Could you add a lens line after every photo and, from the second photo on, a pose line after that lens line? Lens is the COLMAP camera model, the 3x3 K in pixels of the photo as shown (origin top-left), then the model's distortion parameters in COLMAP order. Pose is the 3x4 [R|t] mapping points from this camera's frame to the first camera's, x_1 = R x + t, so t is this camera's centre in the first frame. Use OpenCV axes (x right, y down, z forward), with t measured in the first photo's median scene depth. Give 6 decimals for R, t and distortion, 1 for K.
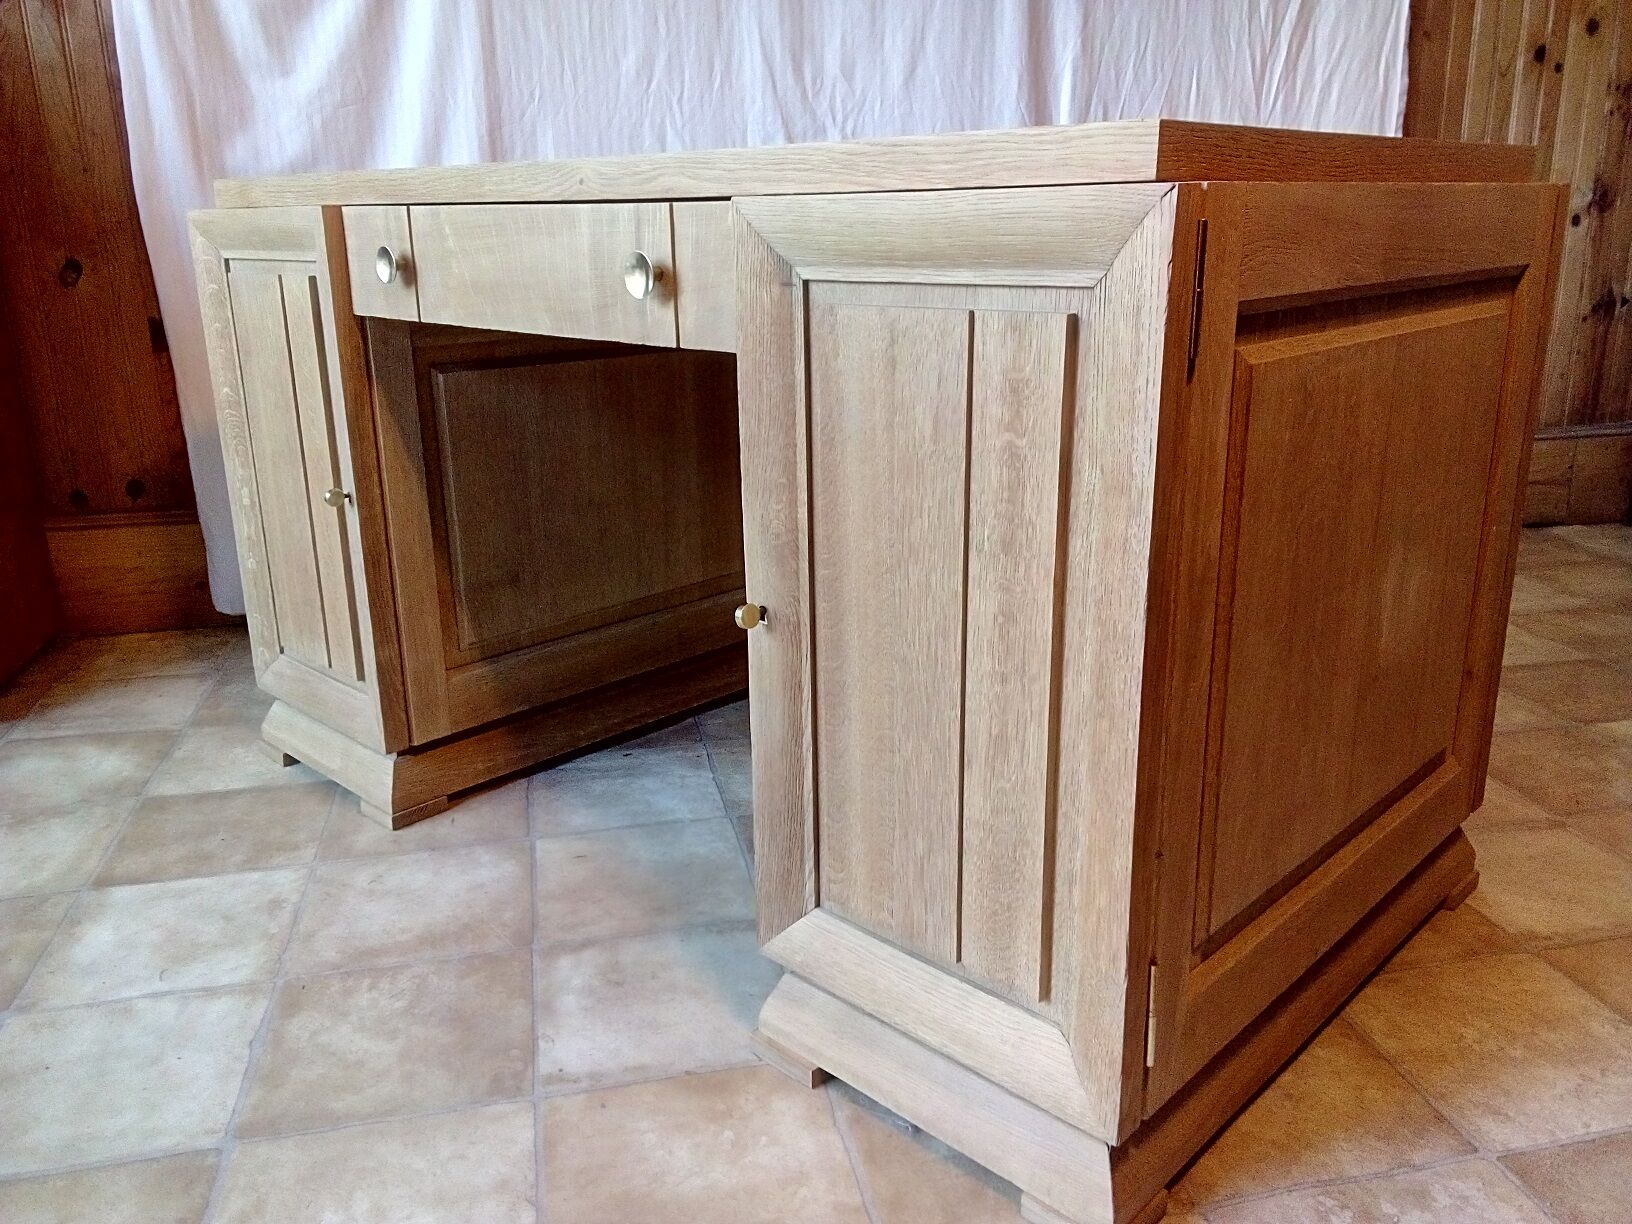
lens RADIAL K [[1285.7, 0, 817.4], [0, 1285.7, 604.2], [0, 0, 1]] dist [0.069865, -0.082127]
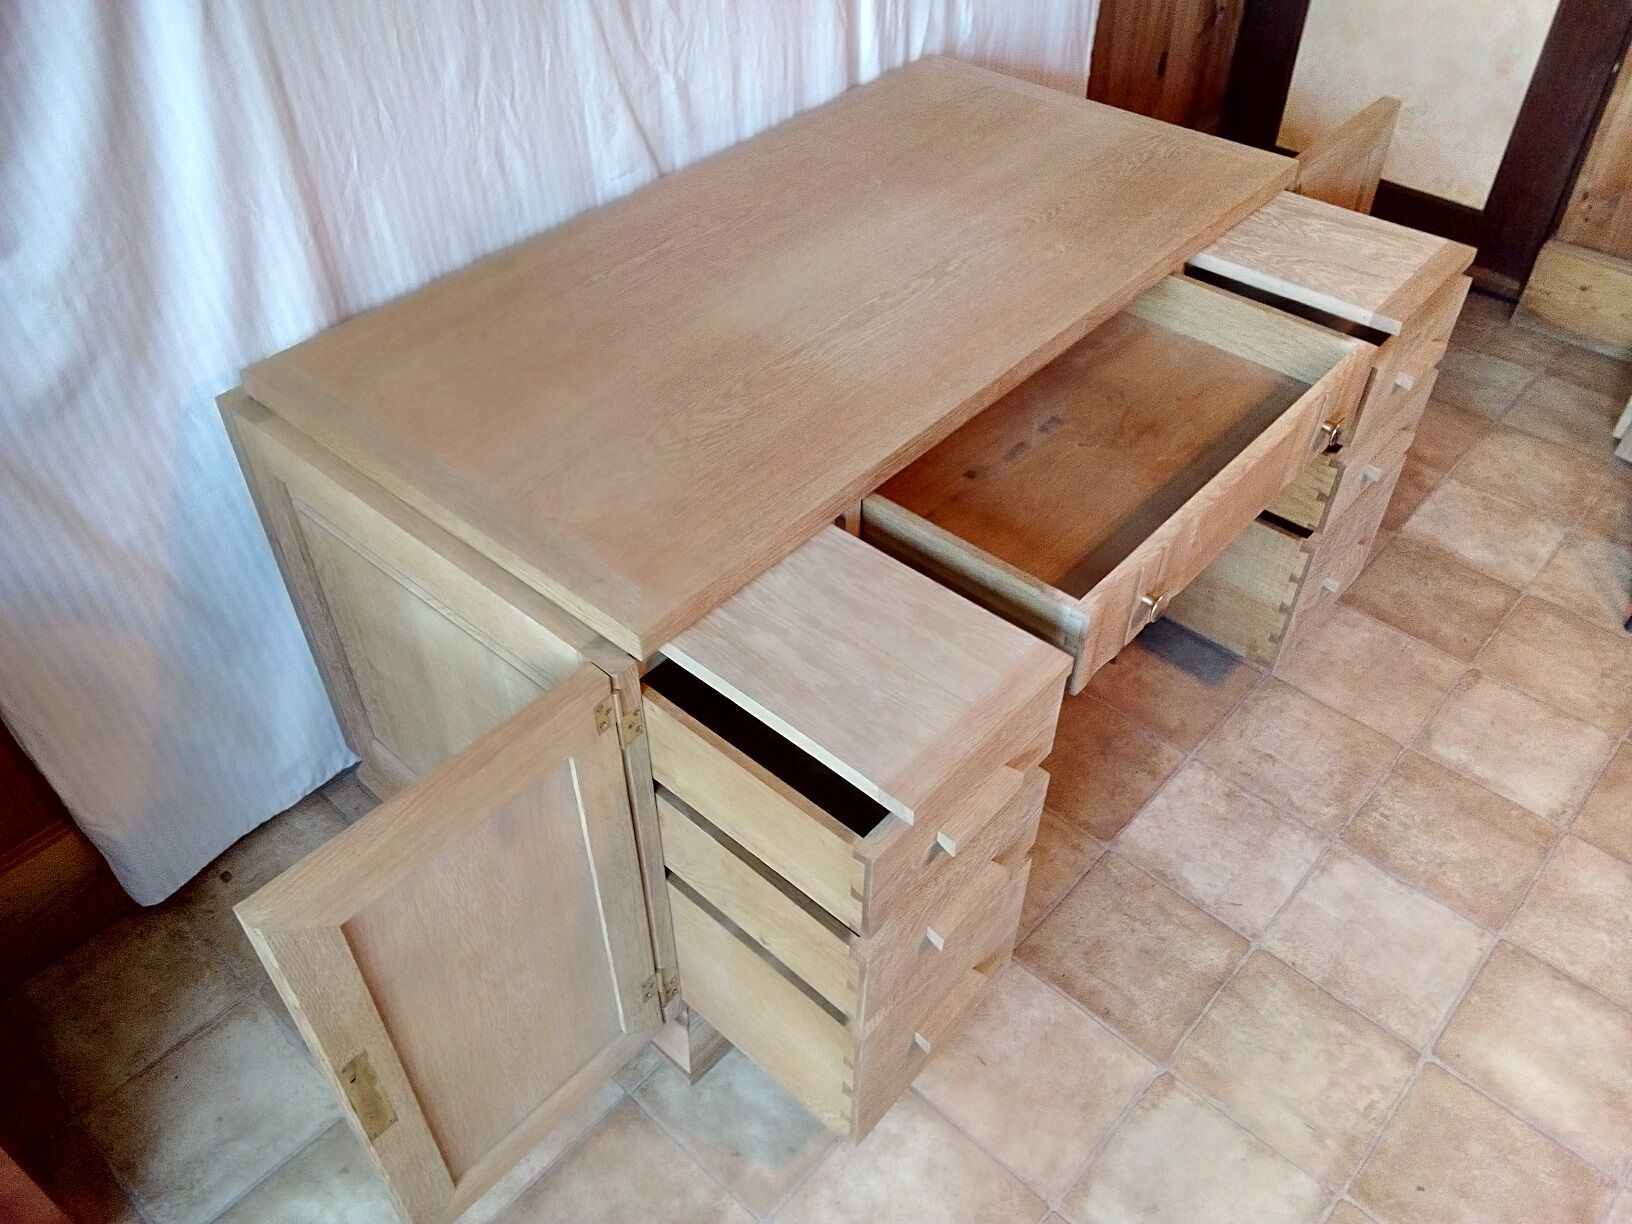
lens RADIAL K [[1281.3, 0, 818.3], [0, 1281.3, 600.6], [0, 0, 1]] dist [0.080960, -0.093073]
pose [[0.818989, -0.384857, 0.425608, -0.415276], [0.163357, 0.867411, 0.470013, -0.487015], [-0.550065, -0.315410, 0.773269, 0.237285]]
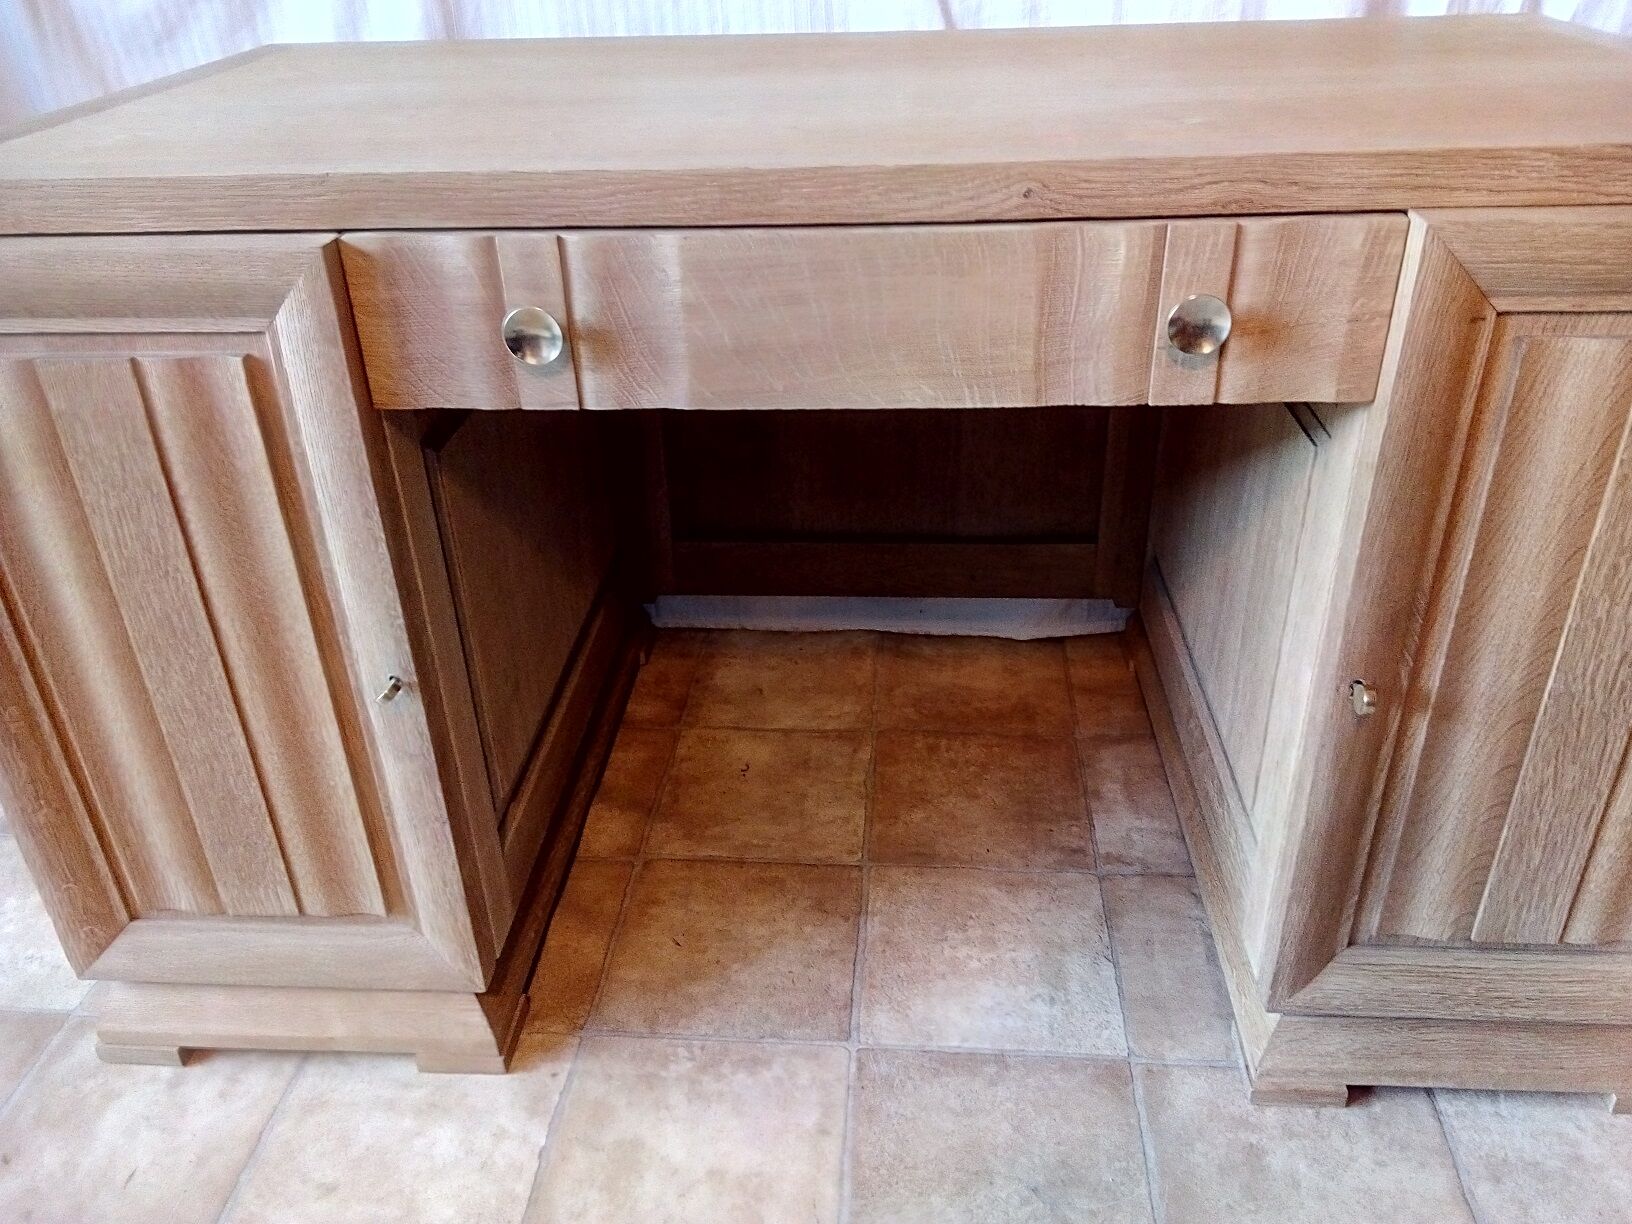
lens RADIAL K [[1285.7, 0, 817.4], [0, 1285.7, 604.2], [0, 0, 1]] dist [0.069865, -0.082127]
pose [[0.955164, 0.132233, -0.264908, 0.140820], [-0.066113, 0.967390, 0.244510, -0.224569], [0.288602, -0.216034, 0.932759, 0.401719]]
